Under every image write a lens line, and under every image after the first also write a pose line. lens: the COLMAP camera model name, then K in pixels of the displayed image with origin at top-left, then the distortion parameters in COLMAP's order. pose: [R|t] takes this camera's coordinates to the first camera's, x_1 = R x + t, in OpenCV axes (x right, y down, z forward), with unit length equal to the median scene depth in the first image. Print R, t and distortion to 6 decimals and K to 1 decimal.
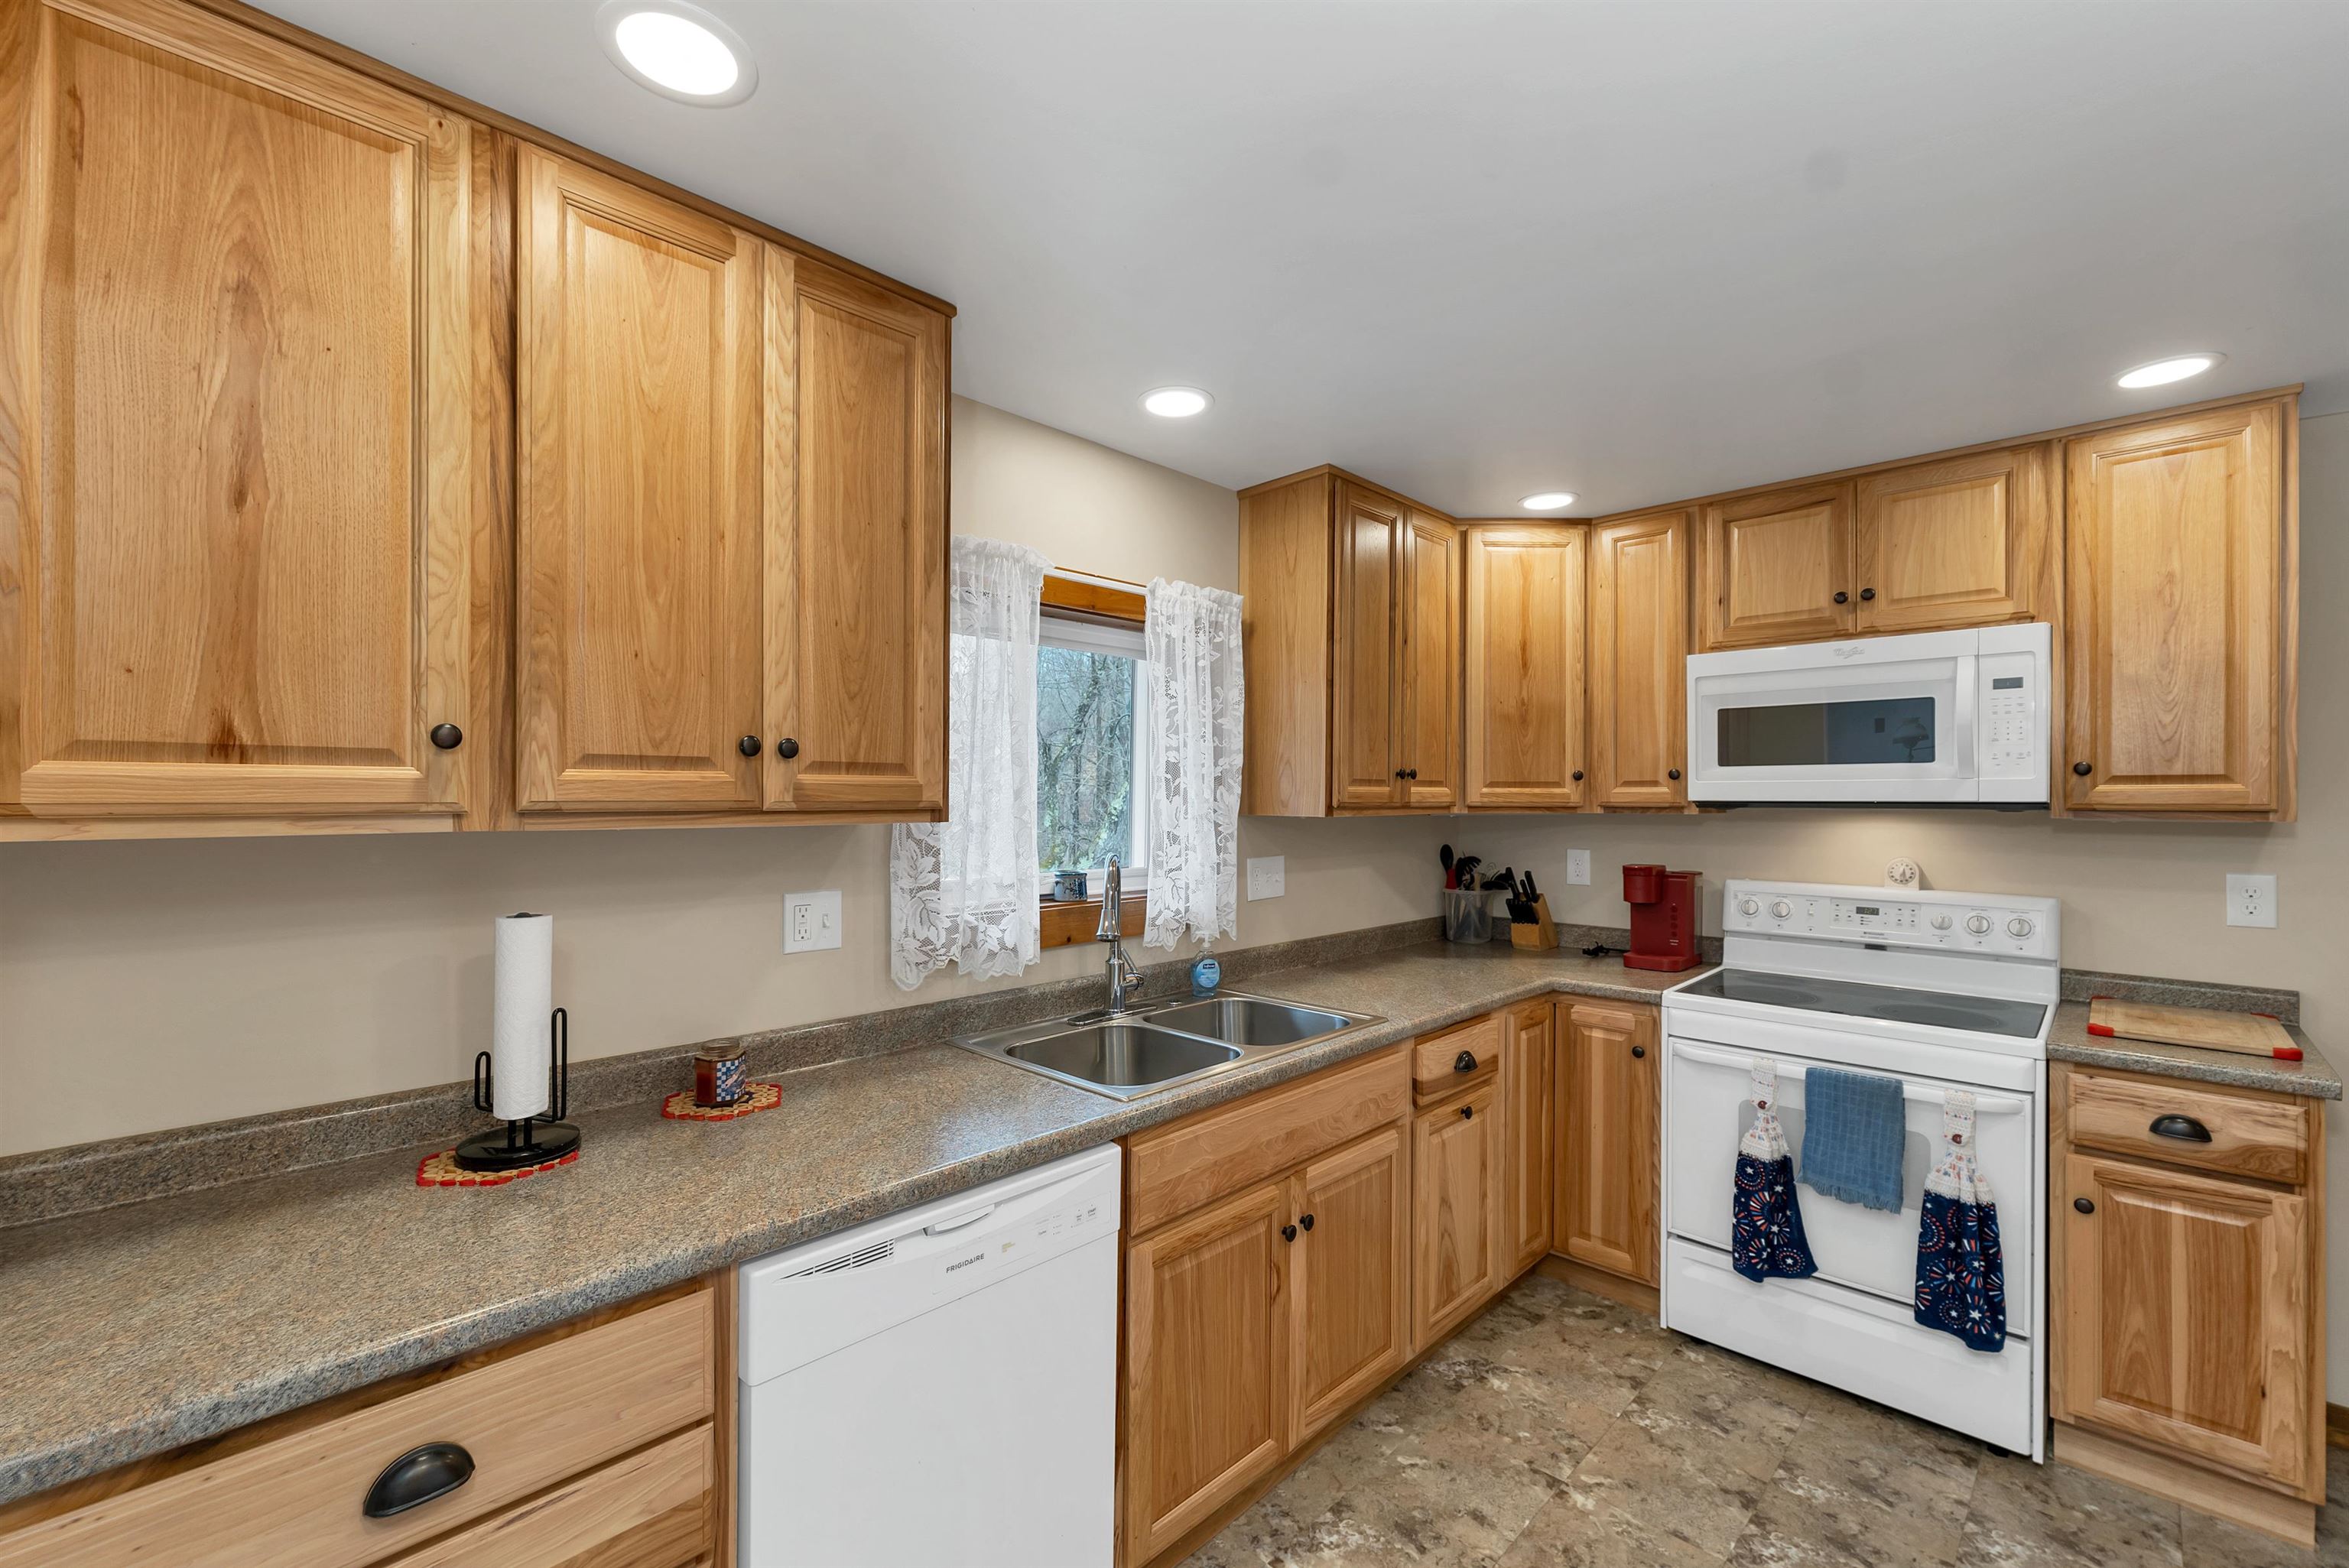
lens RADIAL K [[974.0, 0, 1181.5], [0, 974.0, 788.0], [0, 0, 1]] dist [-0.000609, -0.000319]
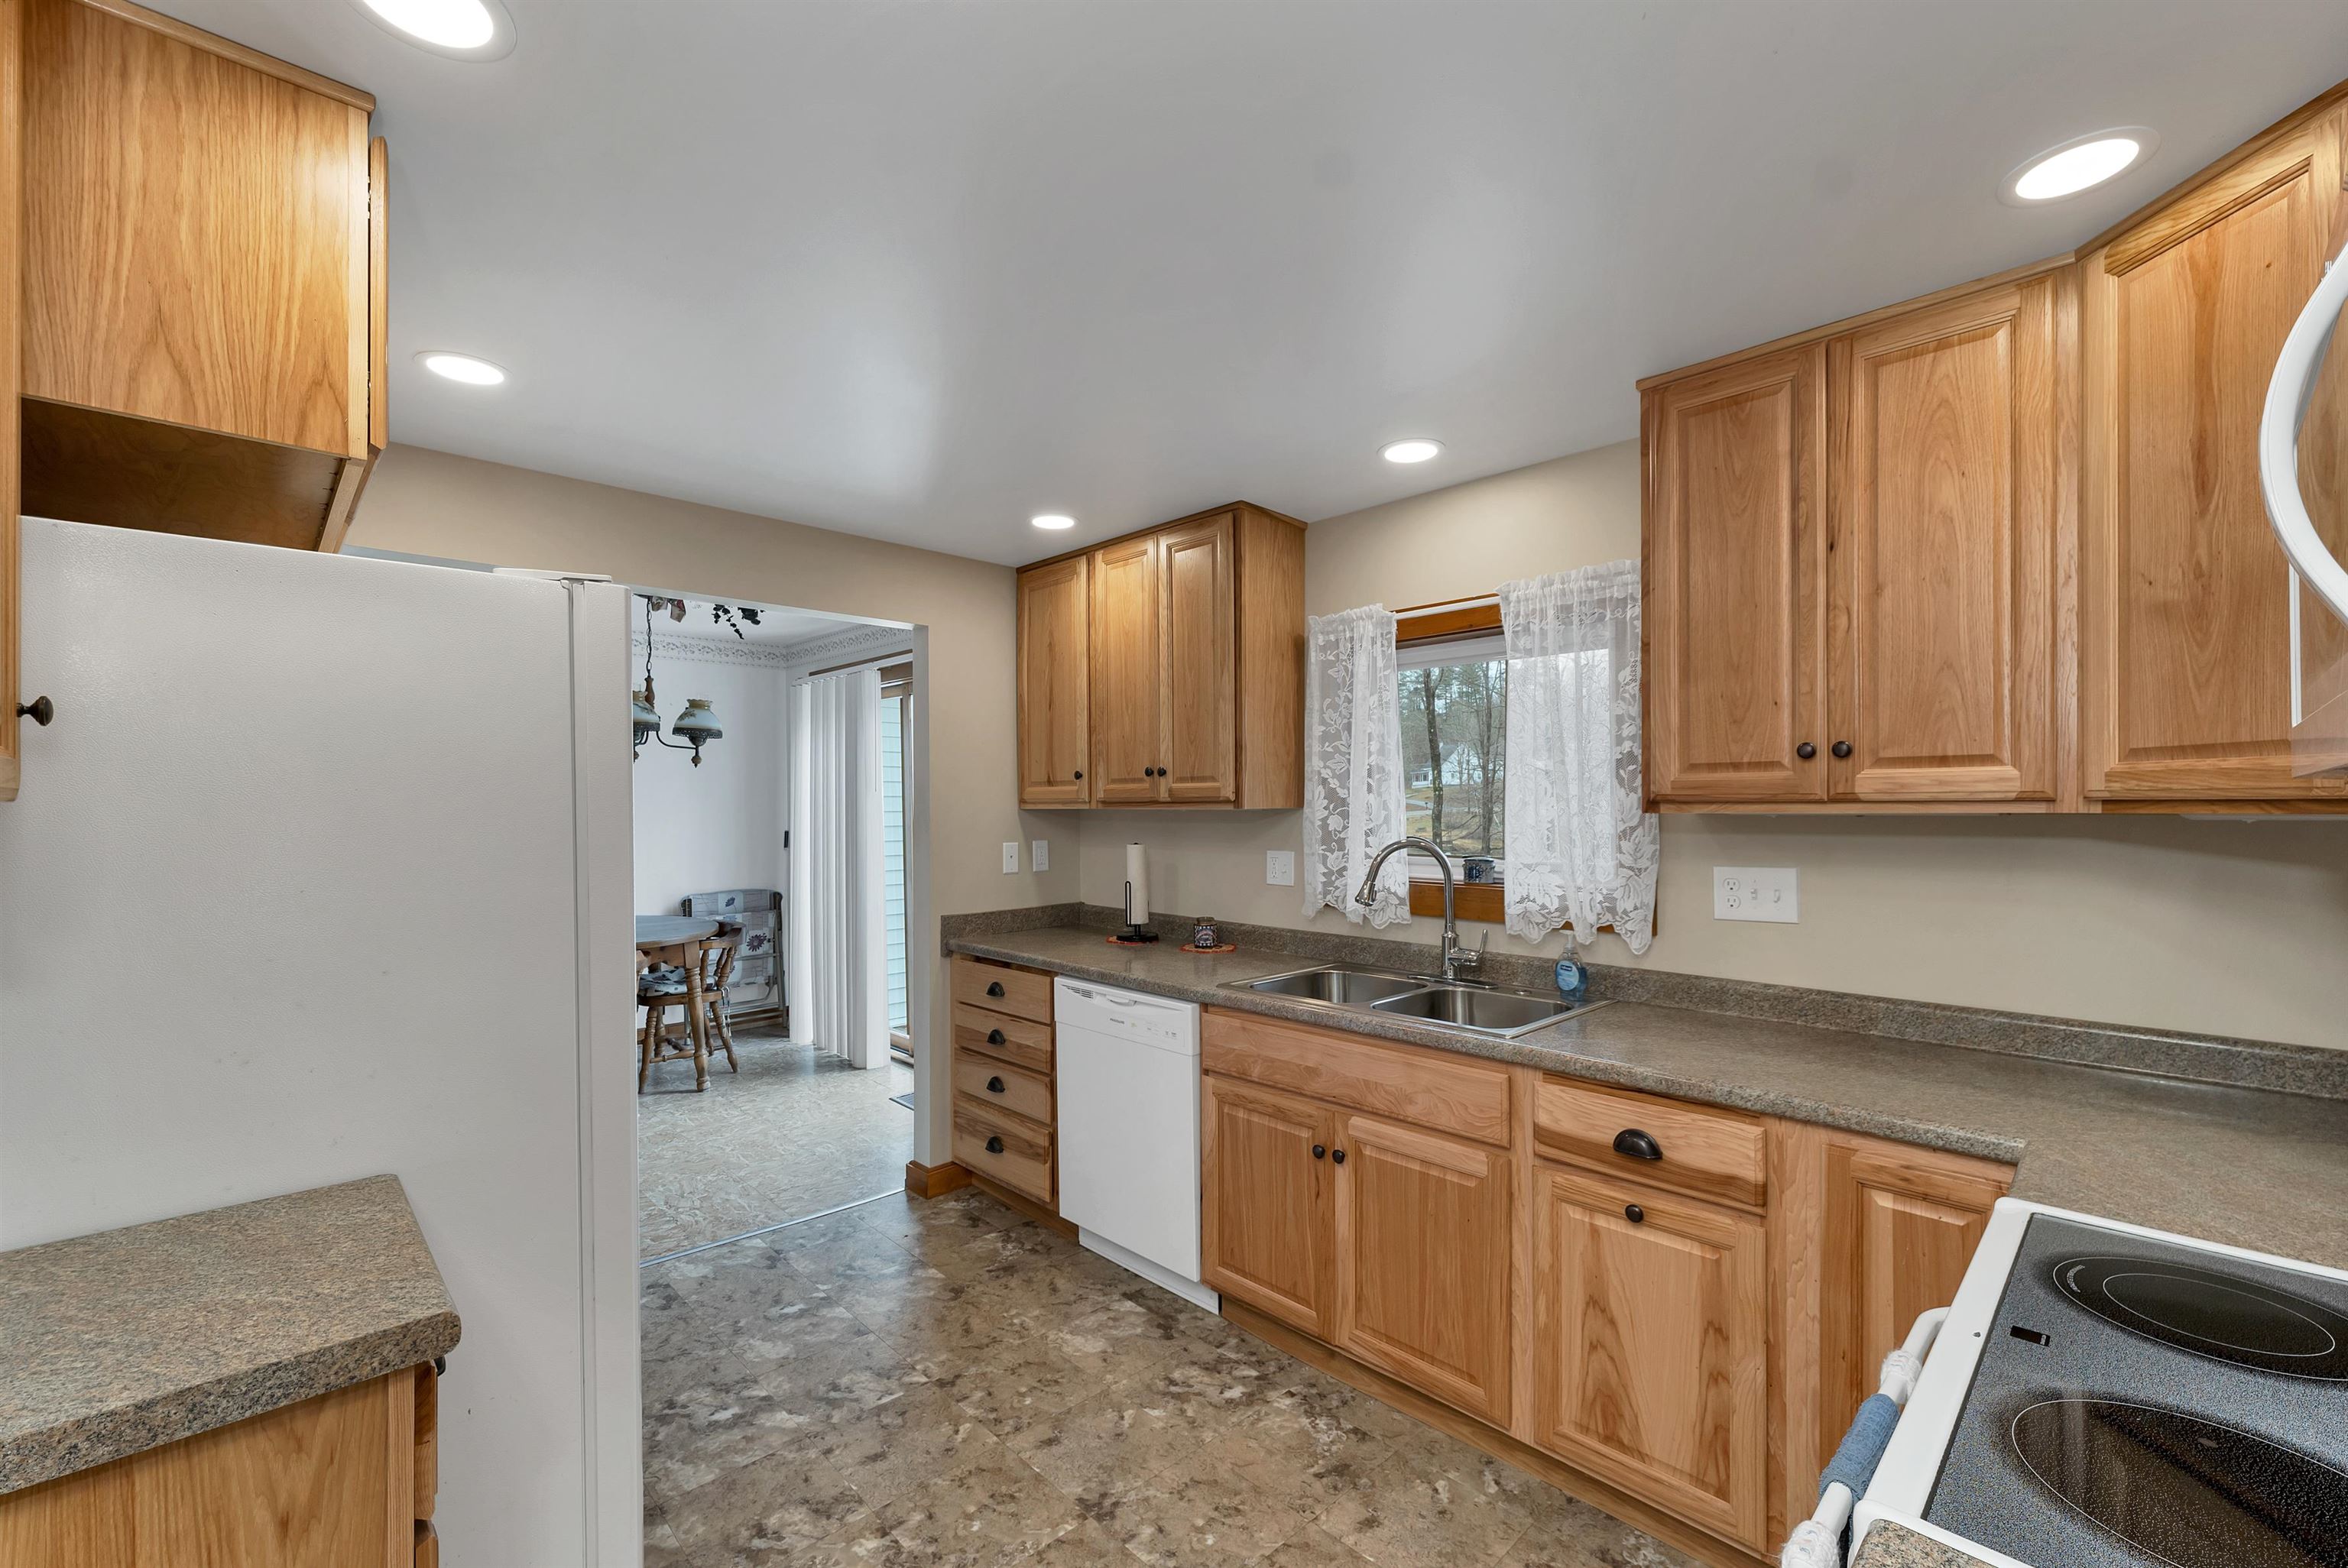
lens RADIAL K [[970.6, 0, 1171.2], [0, 970.6, 793.9], [0, 0, 1]] dist [0.000433, -0.000068]
pose [[-0.032584, -0.014119, -0.999369, 1.027315], [0.011242, 0.999832, -0.014492, 0.022165], [0.999406, -0.011707, -0.032419, 0.665784]]
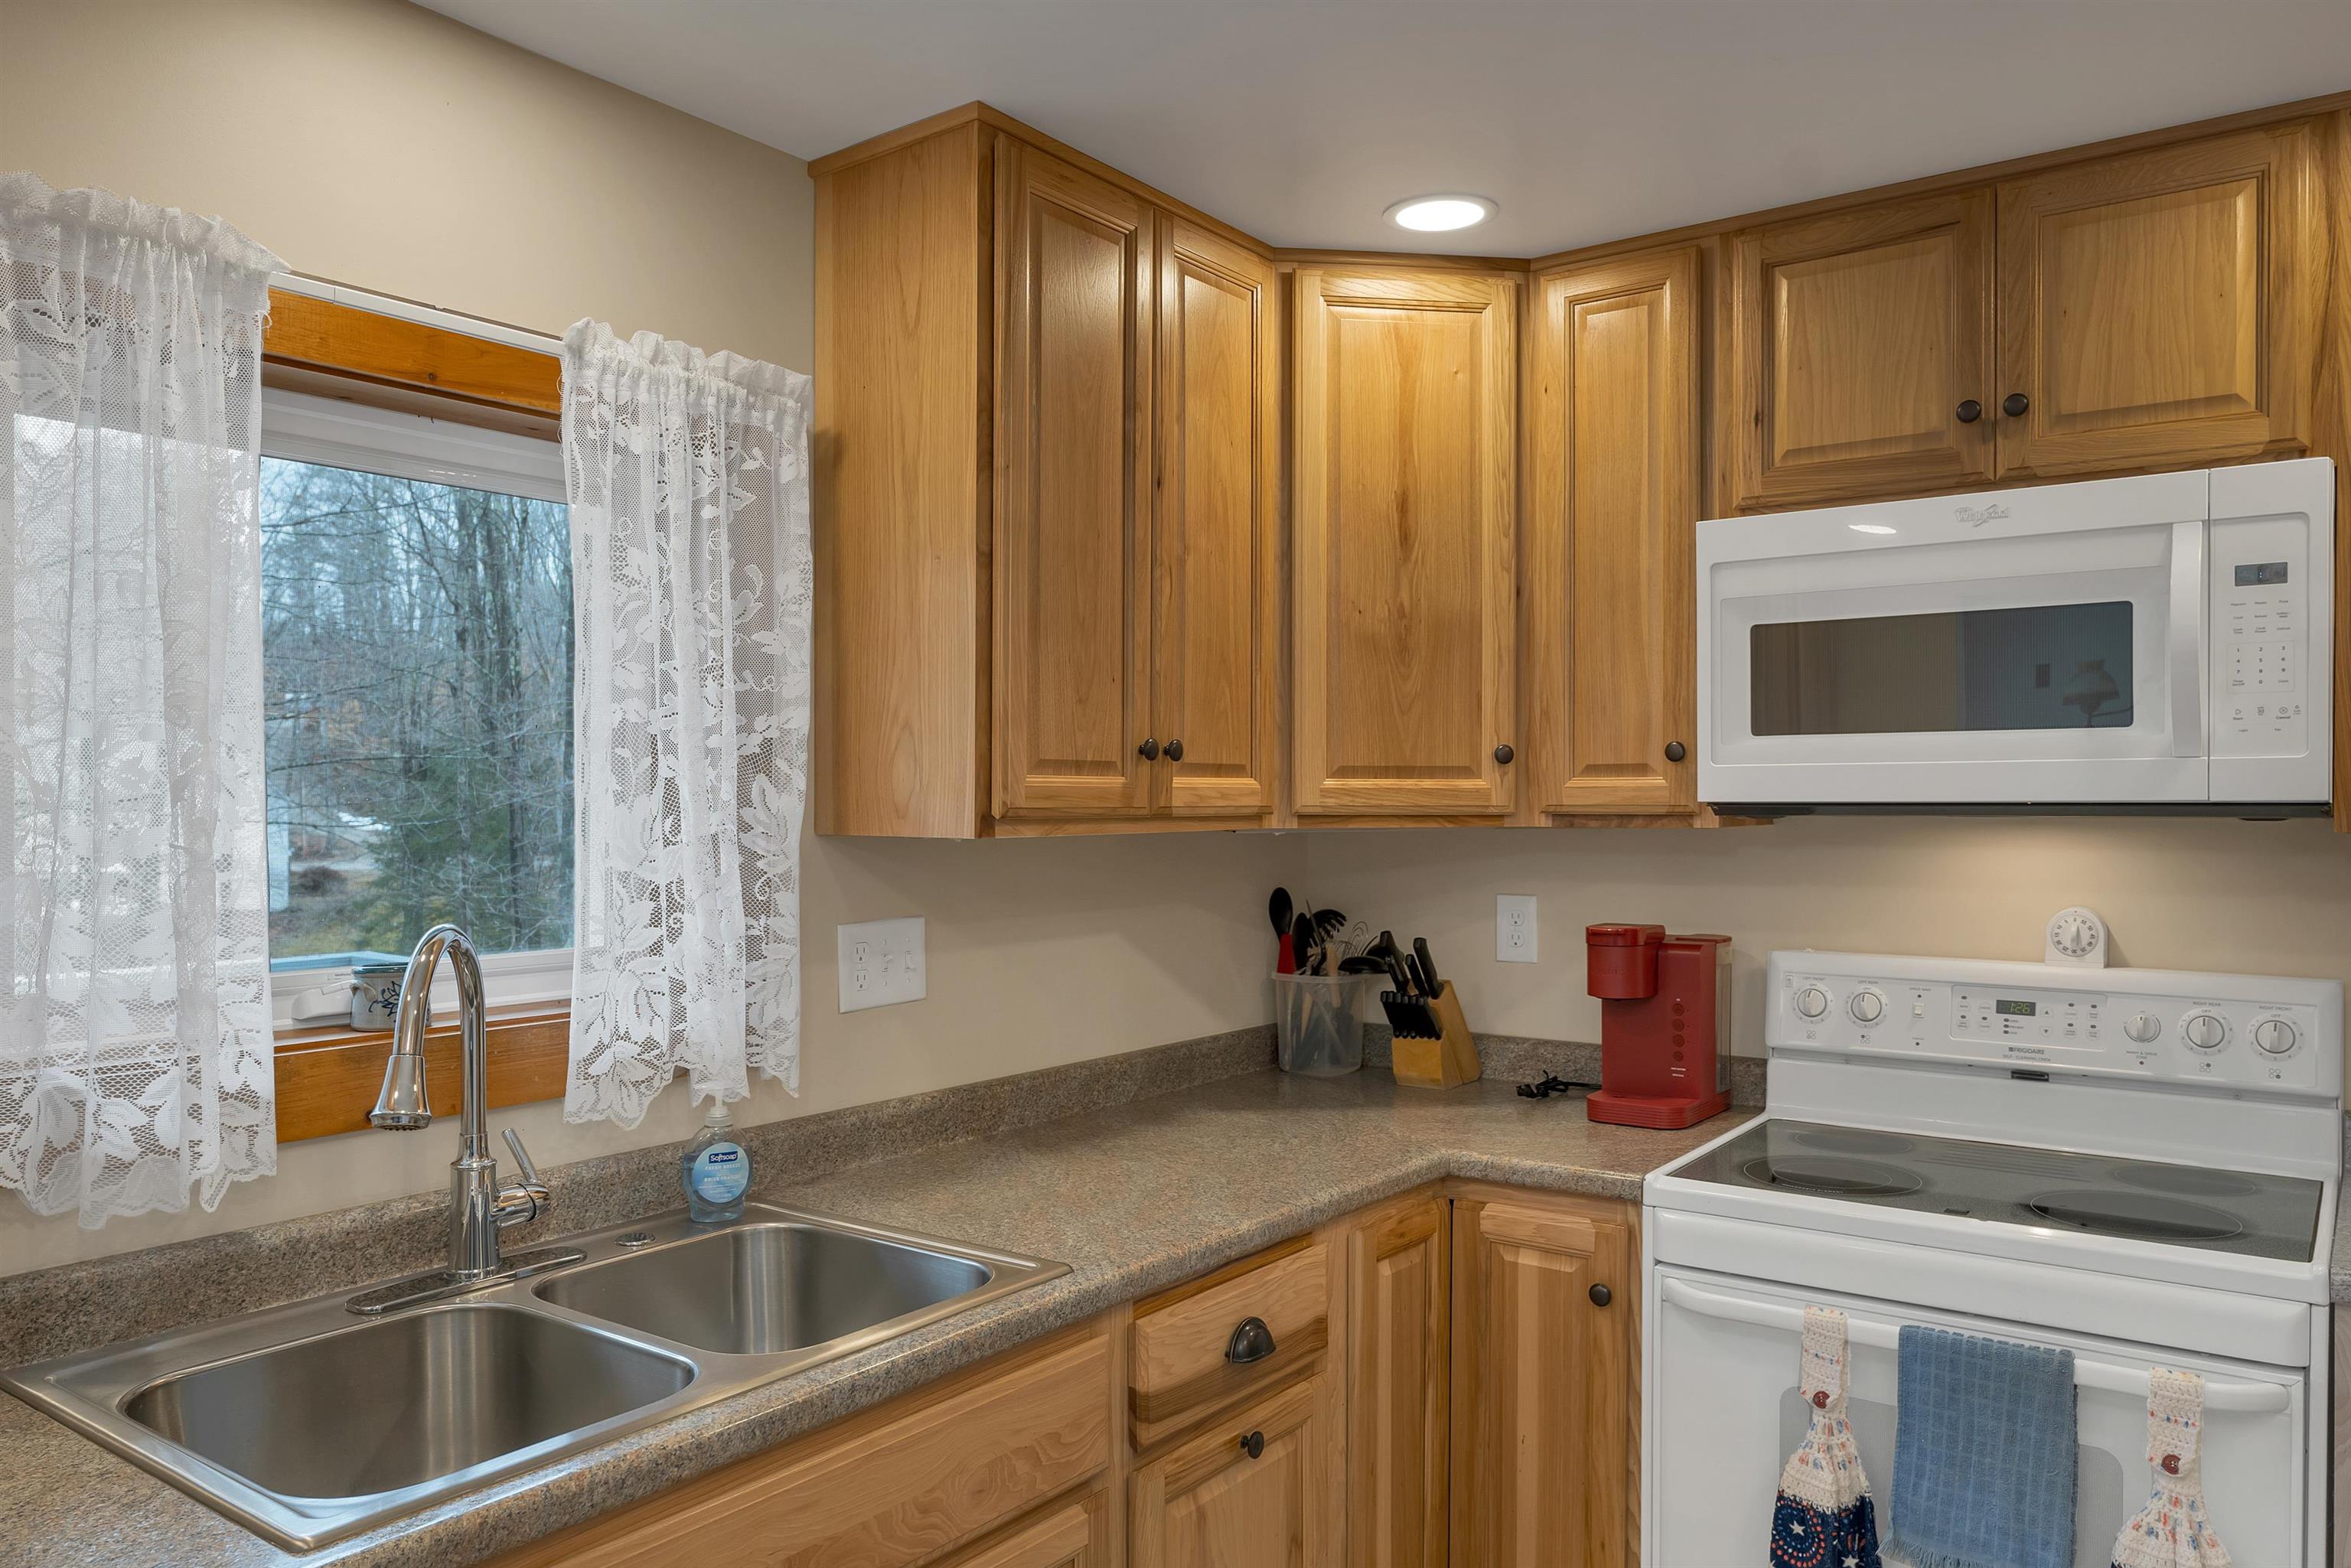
lens RADIAL K [[1647.0, 0, 1174.6], [0, 1647.0, 801.8], [0, 0, 1]] dist [-0.007323, 0.001144]
pose [[0.991069, -0.003784, 0.133294, 0.144521], [0.002484, 0.999948, 0.009913, 0.004058], [-0.133324, -0.009493, 0.991027, 0.191899]]
